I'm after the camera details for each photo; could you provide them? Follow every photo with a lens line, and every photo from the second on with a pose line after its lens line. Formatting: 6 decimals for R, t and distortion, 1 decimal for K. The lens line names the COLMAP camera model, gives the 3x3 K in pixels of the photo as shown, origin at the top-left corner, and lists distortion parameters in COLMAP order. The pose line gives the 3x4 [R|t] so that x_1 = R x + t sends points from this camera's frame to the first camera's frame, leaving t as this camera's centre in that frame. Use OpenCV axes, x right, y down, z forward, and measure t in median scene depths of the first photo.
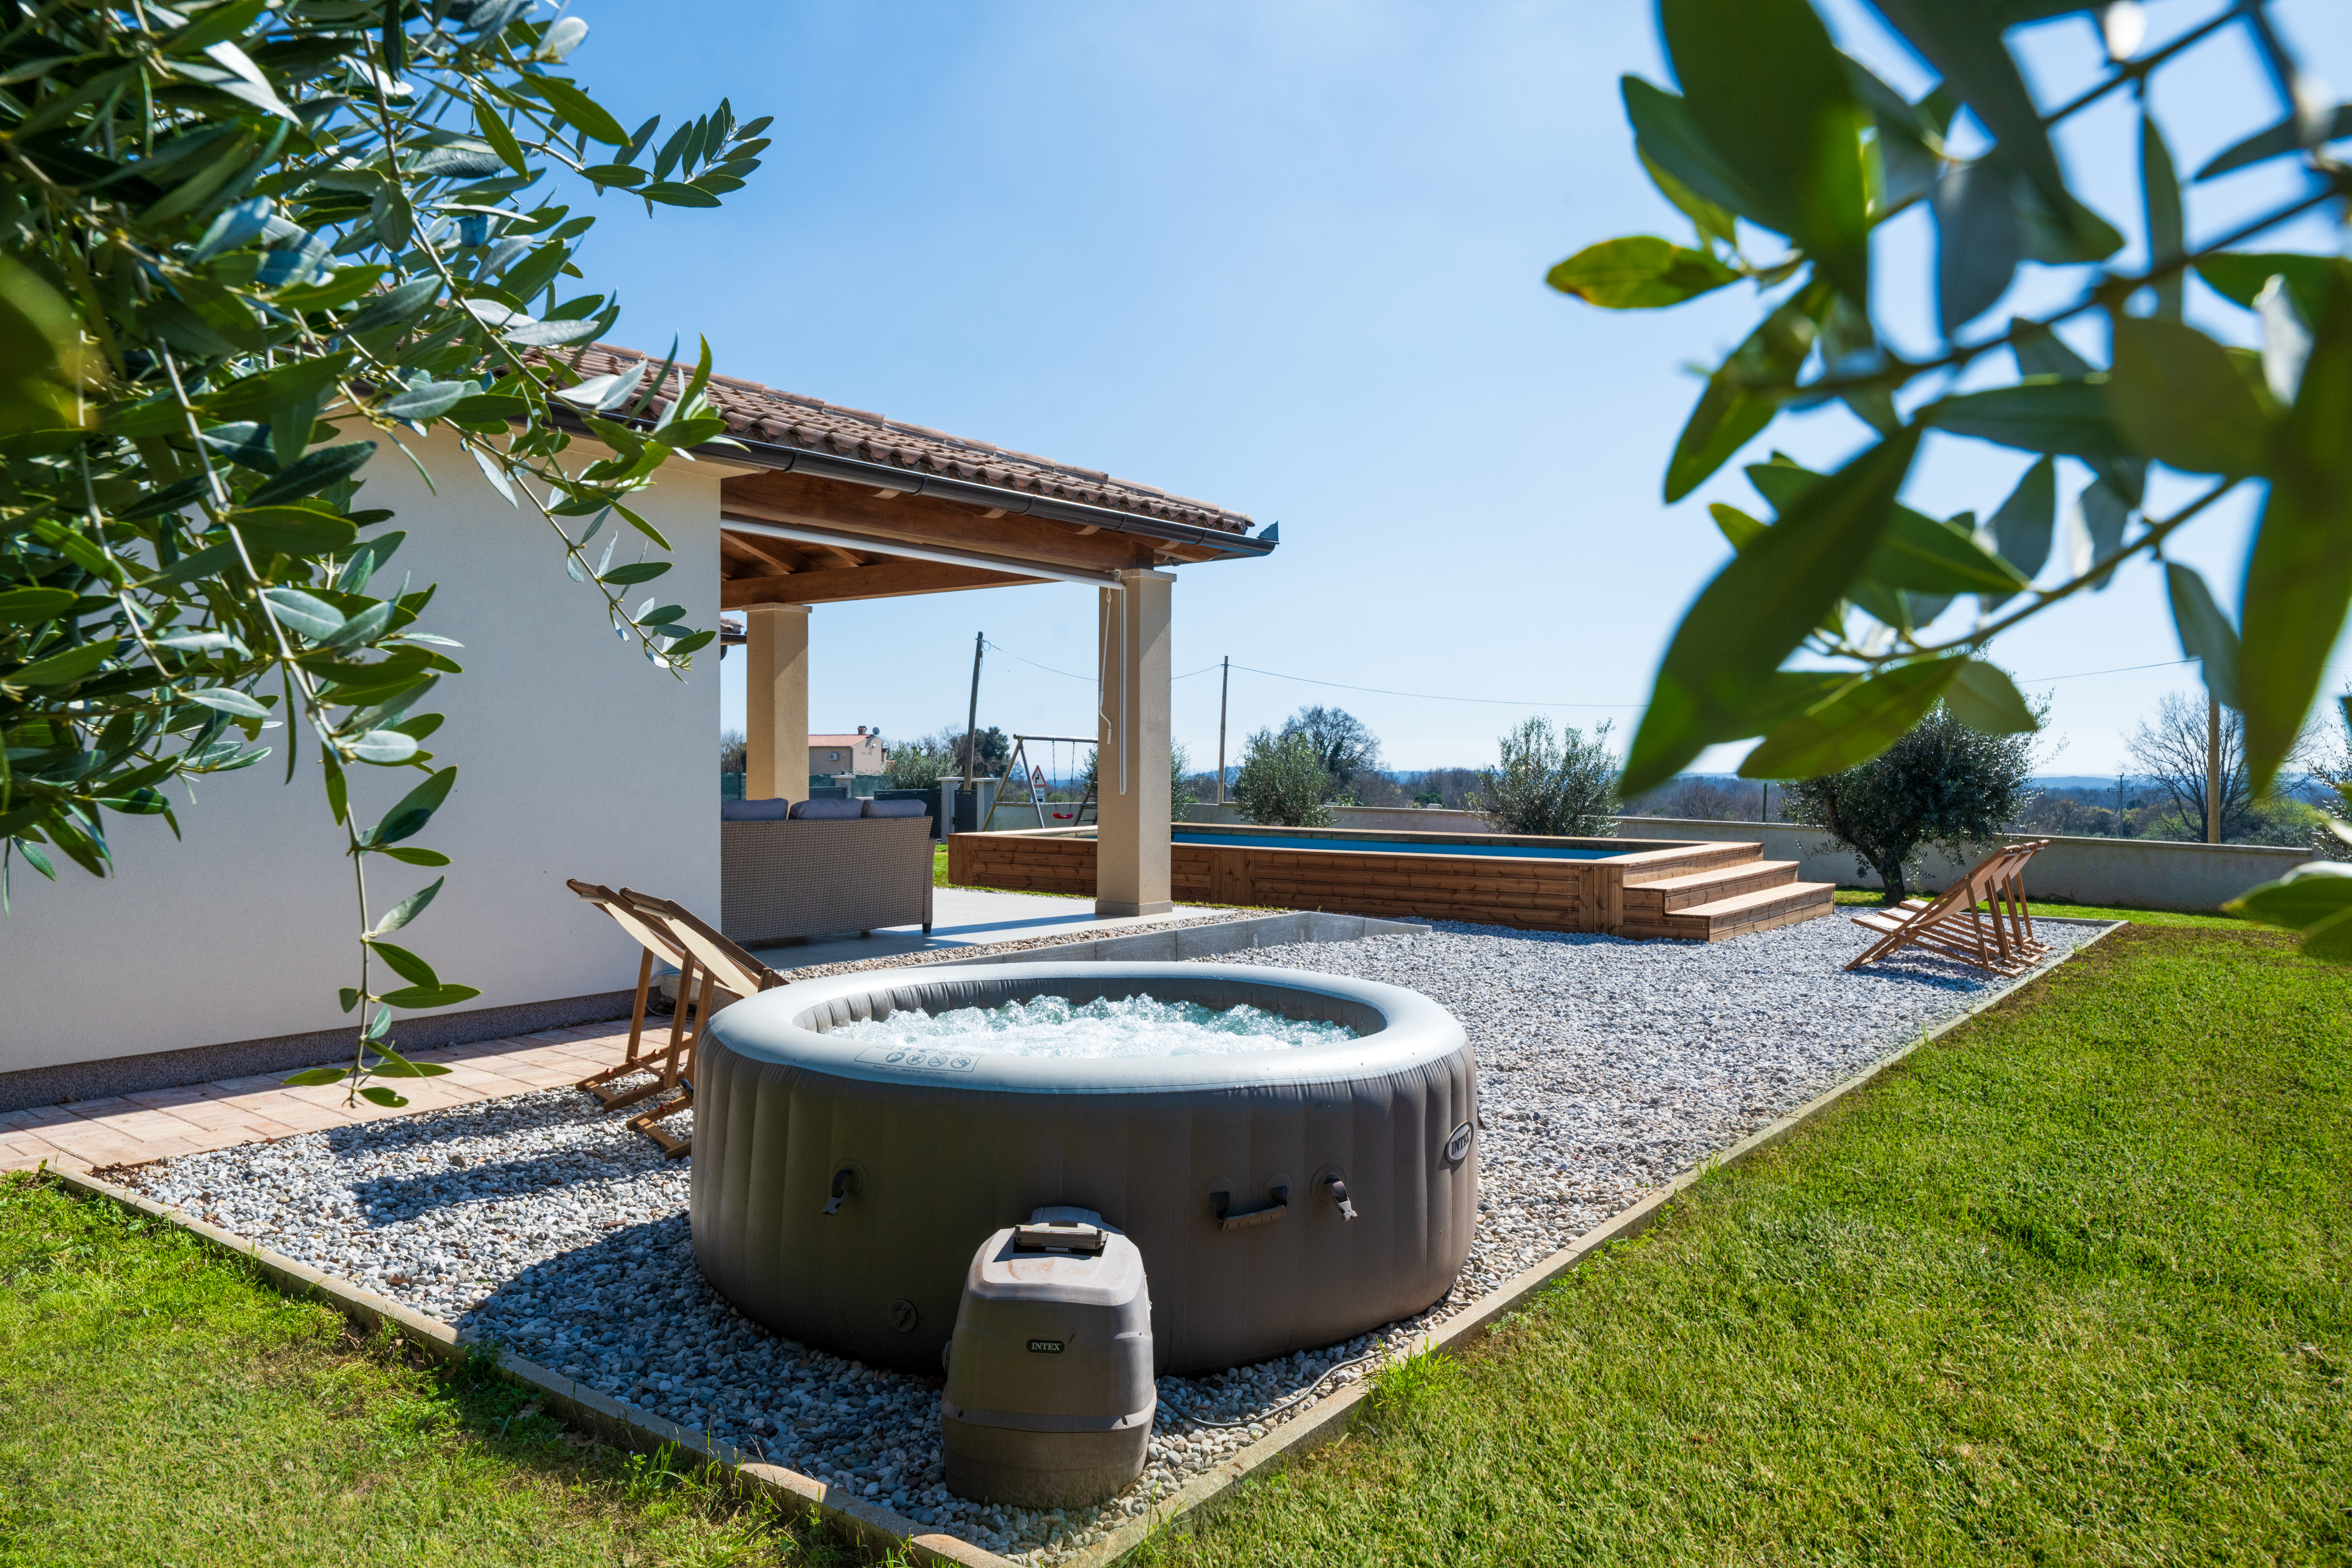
lens RADIAL K [[1666.0, 0, 1189.4], [0, 1666.0, 771.0], [0, 0, 1]] dist [0.011706, -0.008722]
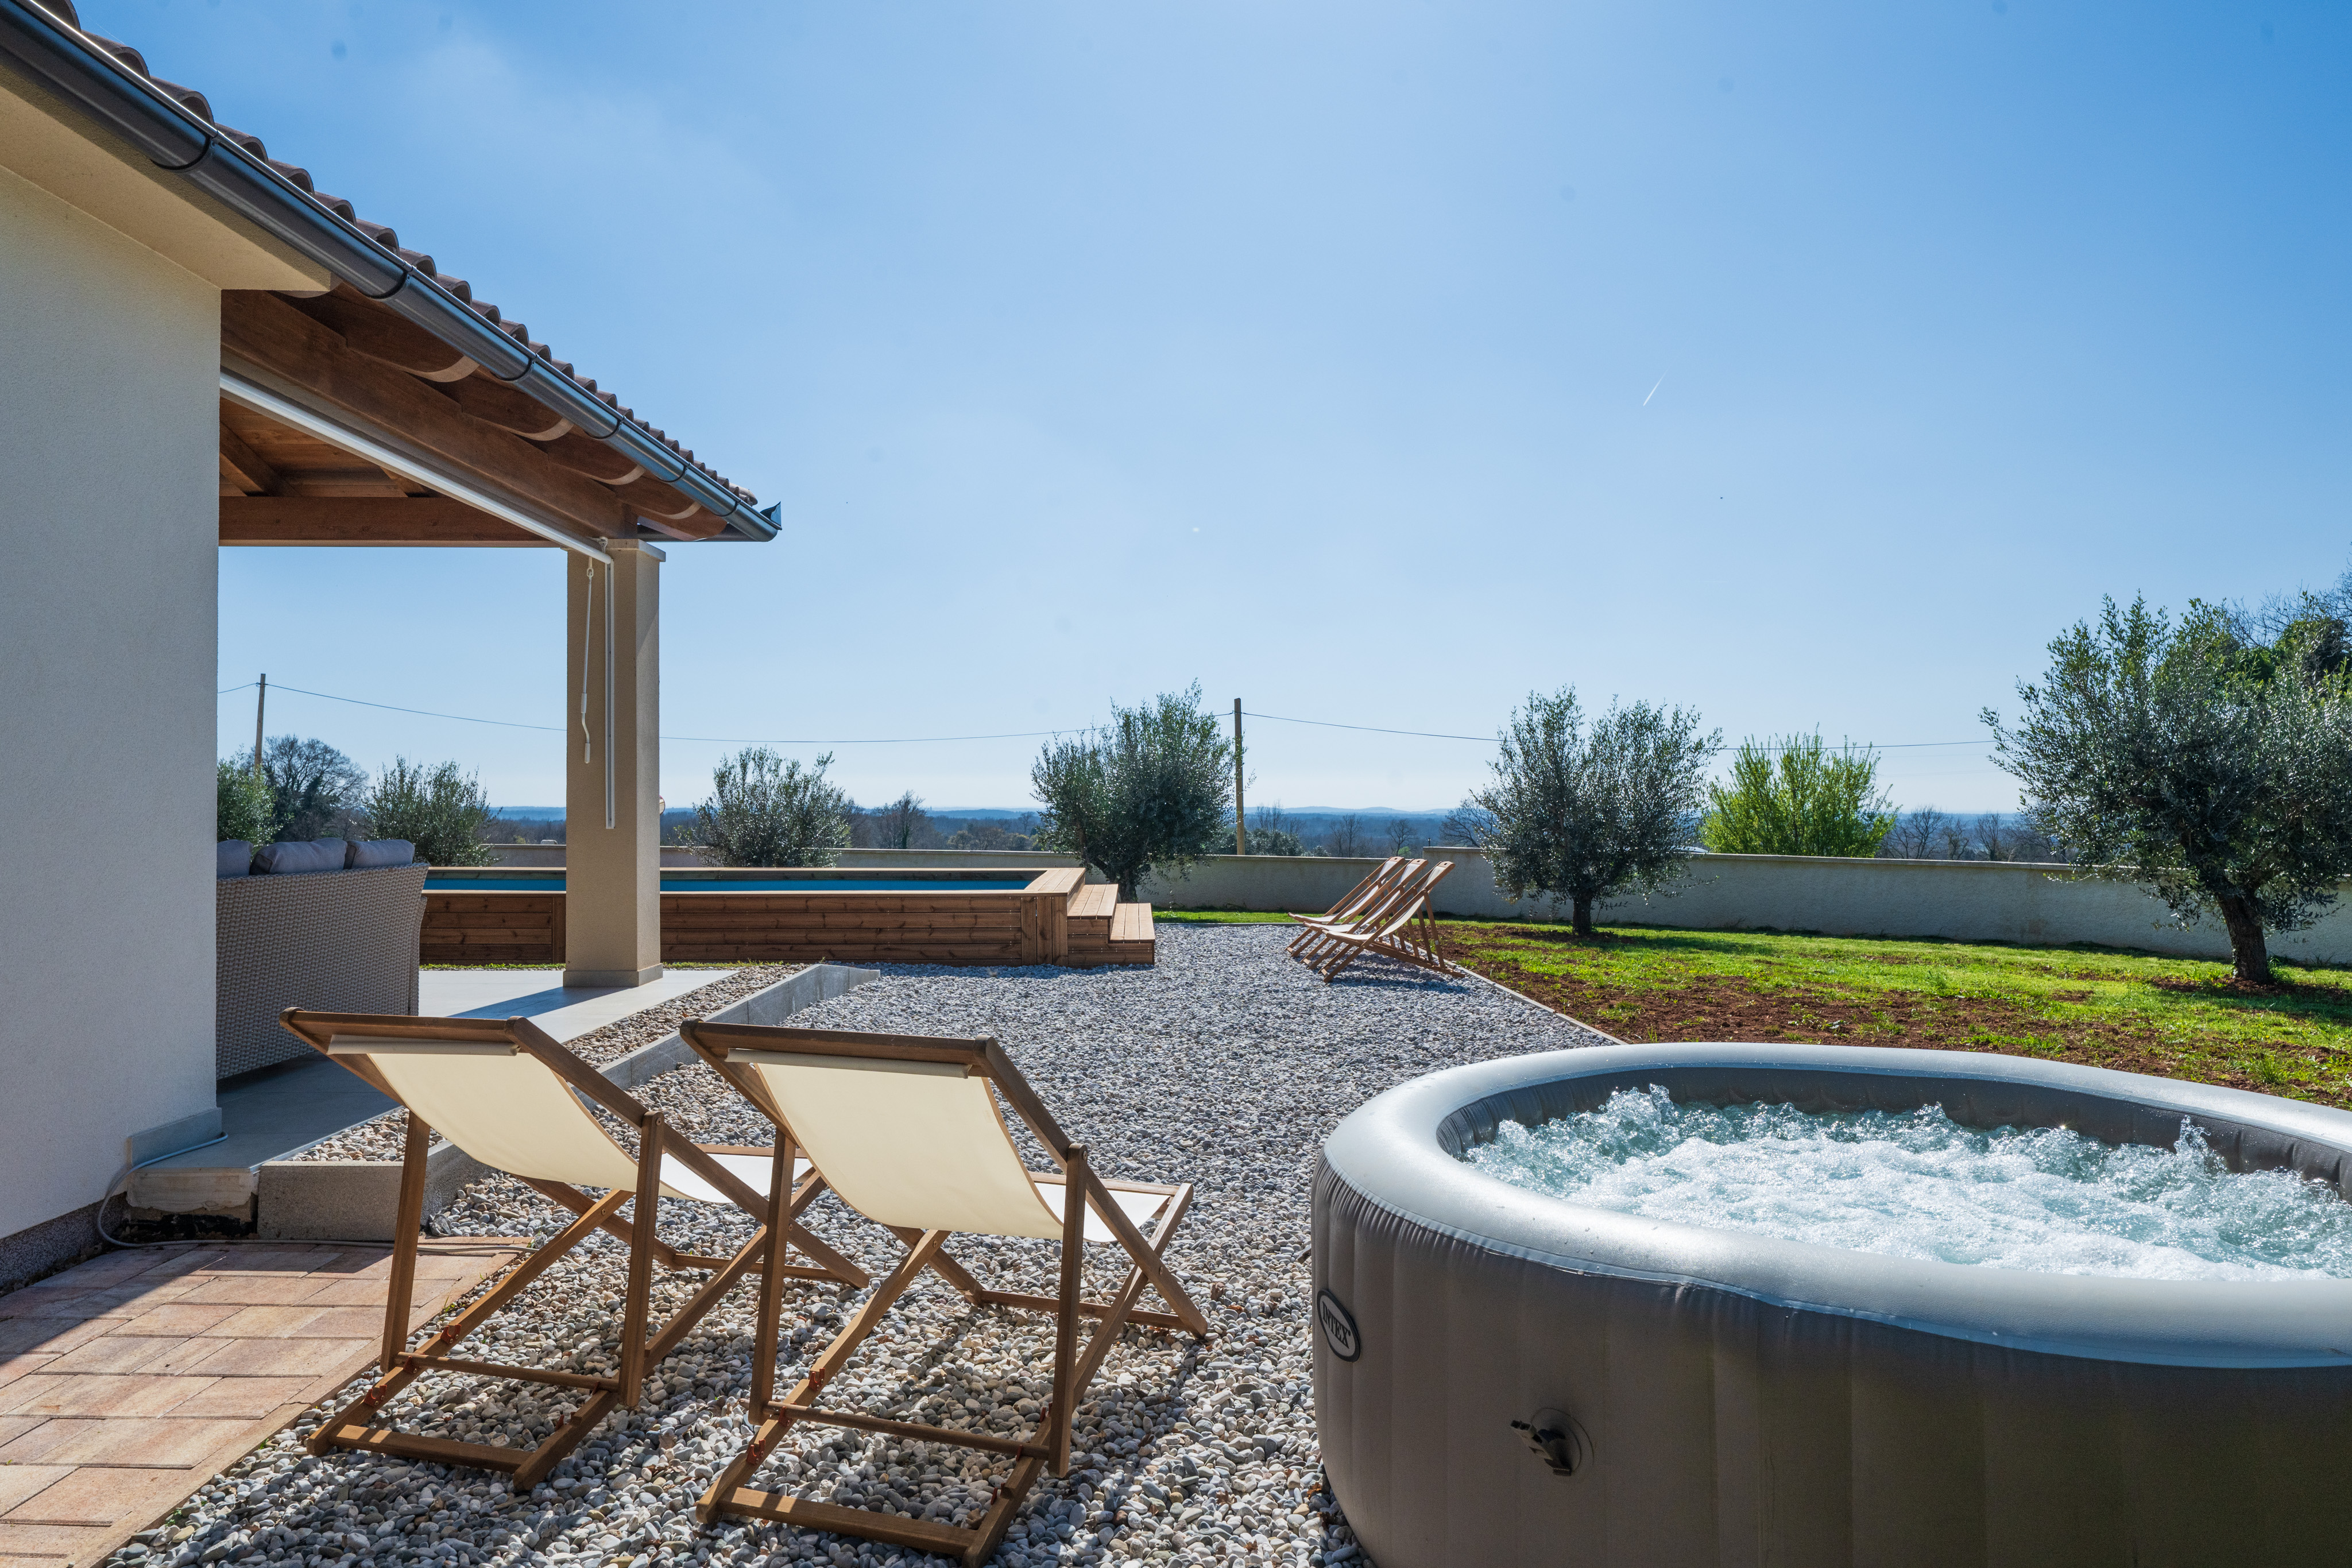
lens RADIAL K [[1501.5, 0, 1176.3], [0, 1501.5, 793.2], [0, 0, 1]] dist [-0.011840, 0.003126]
pose [[0.779828, -0.000054, 0.625994, -0.234483], [0.006021, 0.999954, -0.007414, 0.003442], [-0.625965, 0.009551, 0.779793, 0.251483]]
